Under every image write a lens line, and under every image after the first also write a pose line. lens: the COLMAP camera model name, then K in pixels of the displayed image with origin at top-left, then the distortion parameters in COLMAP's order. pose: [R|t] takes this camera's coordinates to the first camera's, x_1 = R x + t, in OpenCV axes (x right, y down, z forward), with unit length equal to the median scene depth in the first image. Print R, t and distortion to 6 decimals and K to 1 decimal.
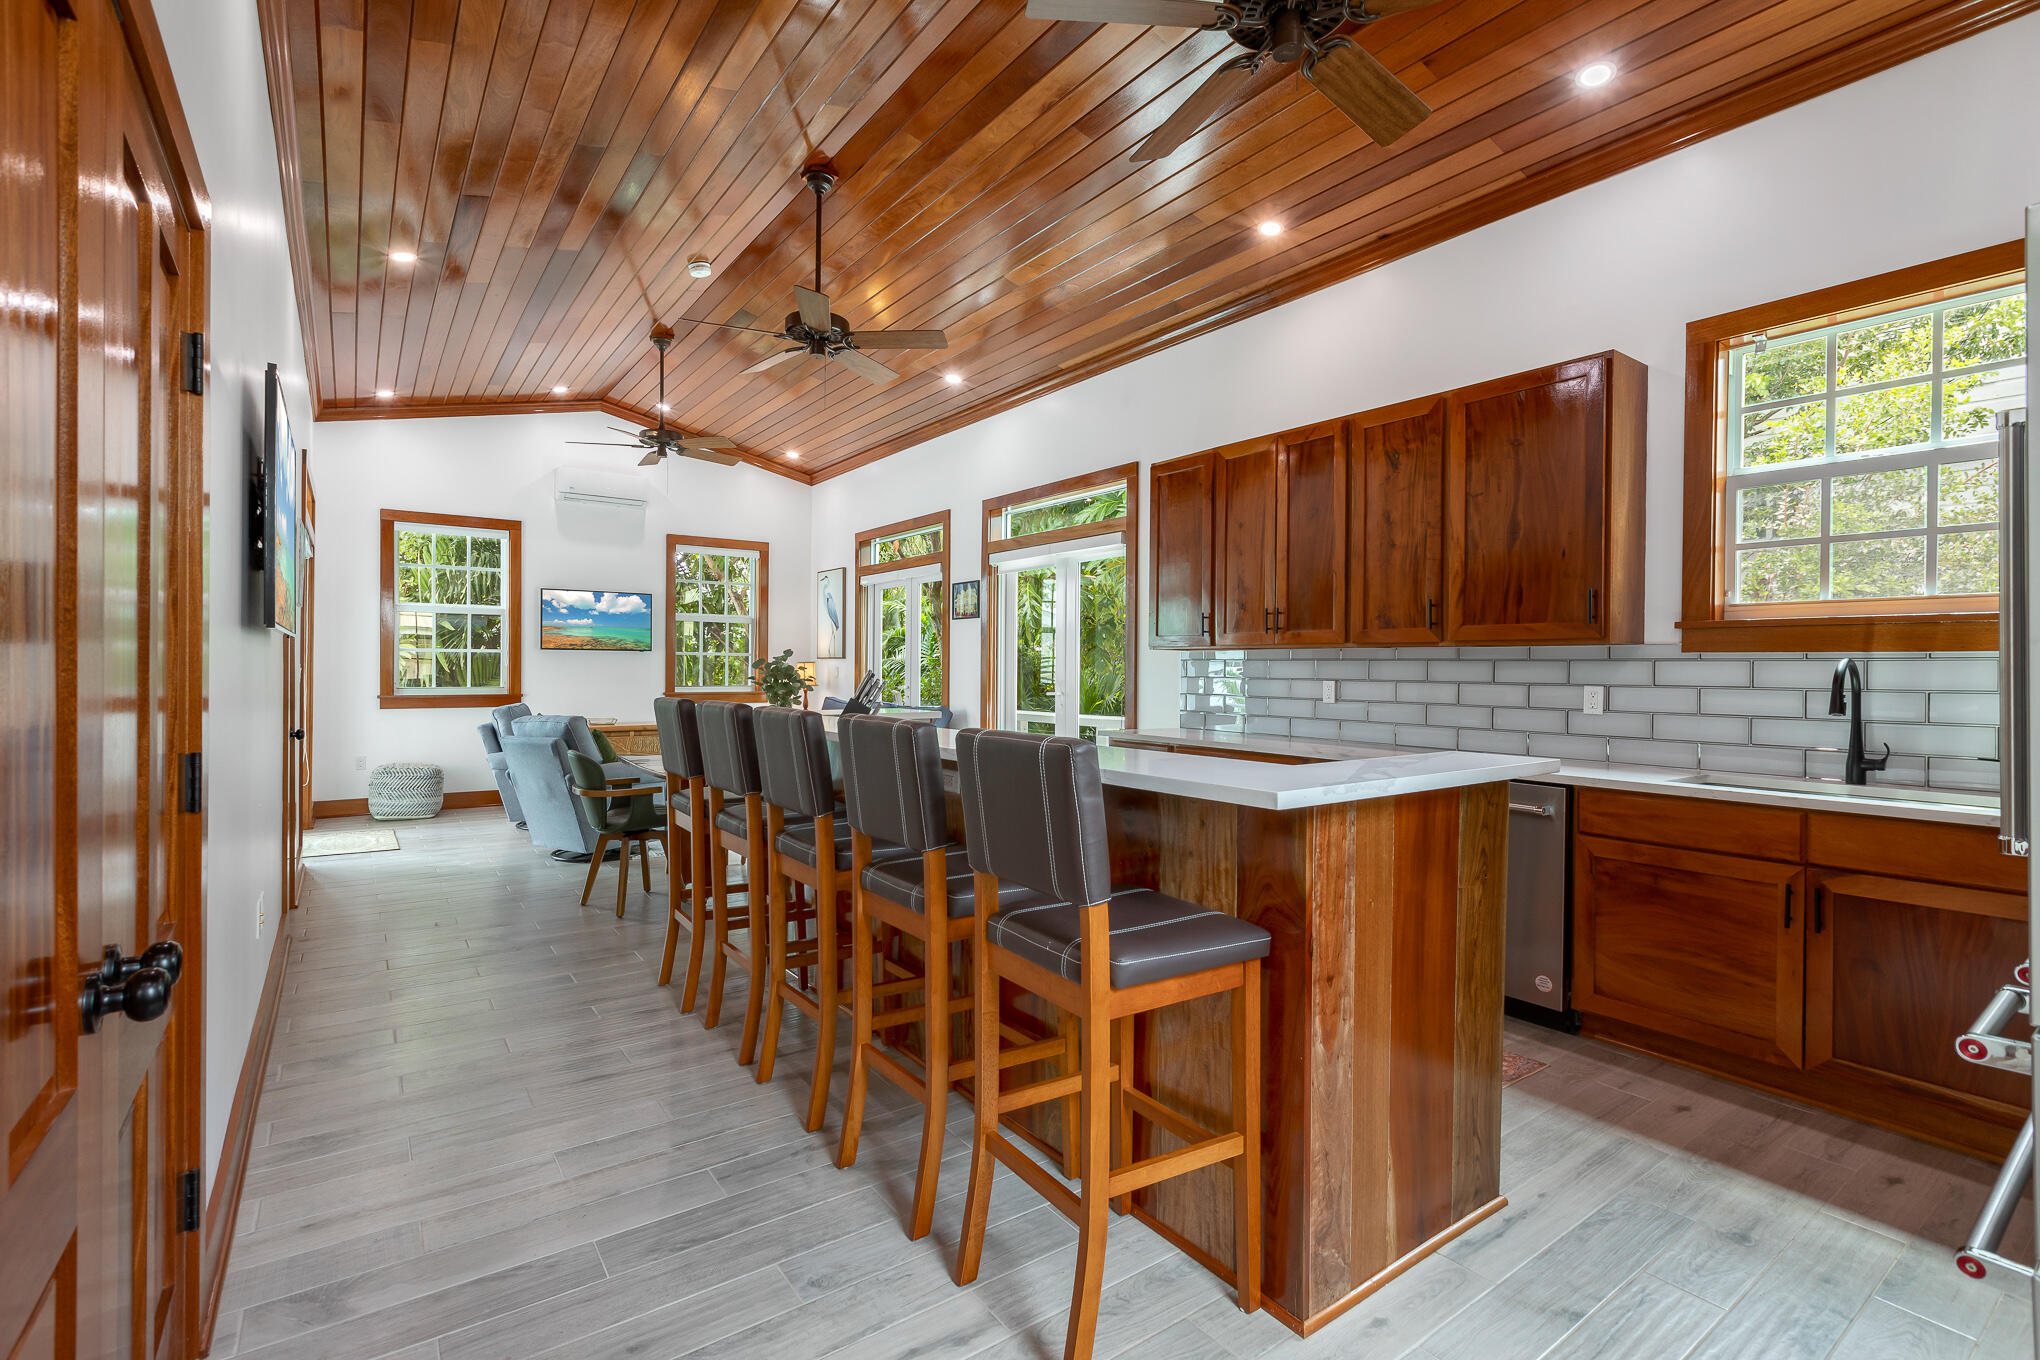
lens RADIAL K [[919.2, 0, 1025.6], [0, 919.2, 669.2], [0, 0, 1]] dist [-0.000946, -0.000059]
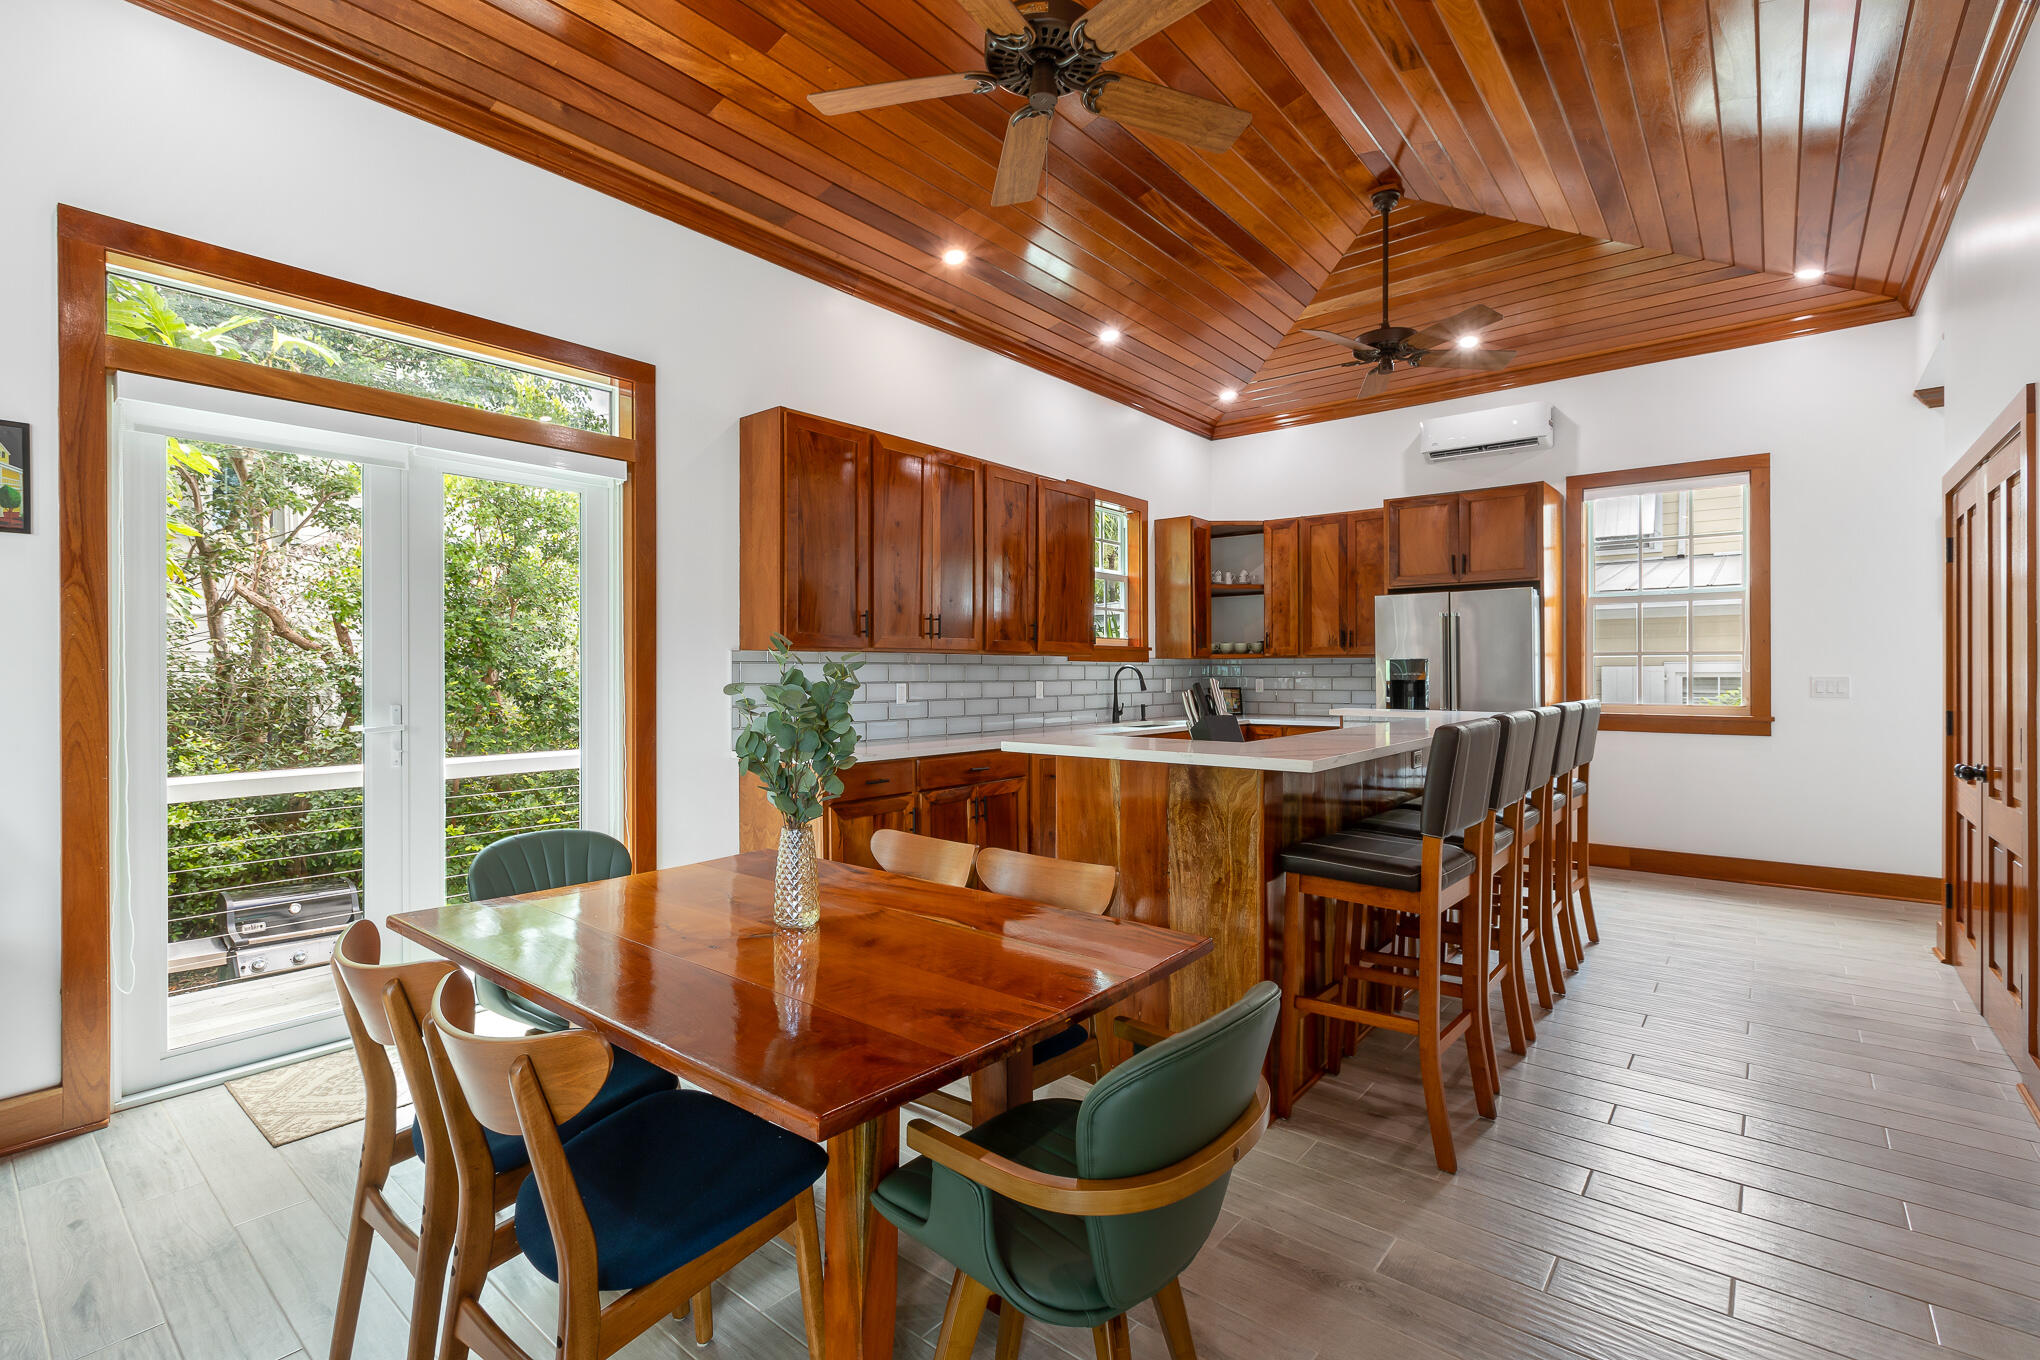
lens RADIAL K [[919.2, 0, 1025.6], [0, 919.2, 669.2], [0, 0, 1]] dist [-0.000946, -0.000059]
pose [[-0.252061, -0.002225, 0.967709, -0.173272], [0.007728, 0.999961, 0.004312, -0.001878], [-0.967680, 0.008566, -0.252034, 0.265715]]
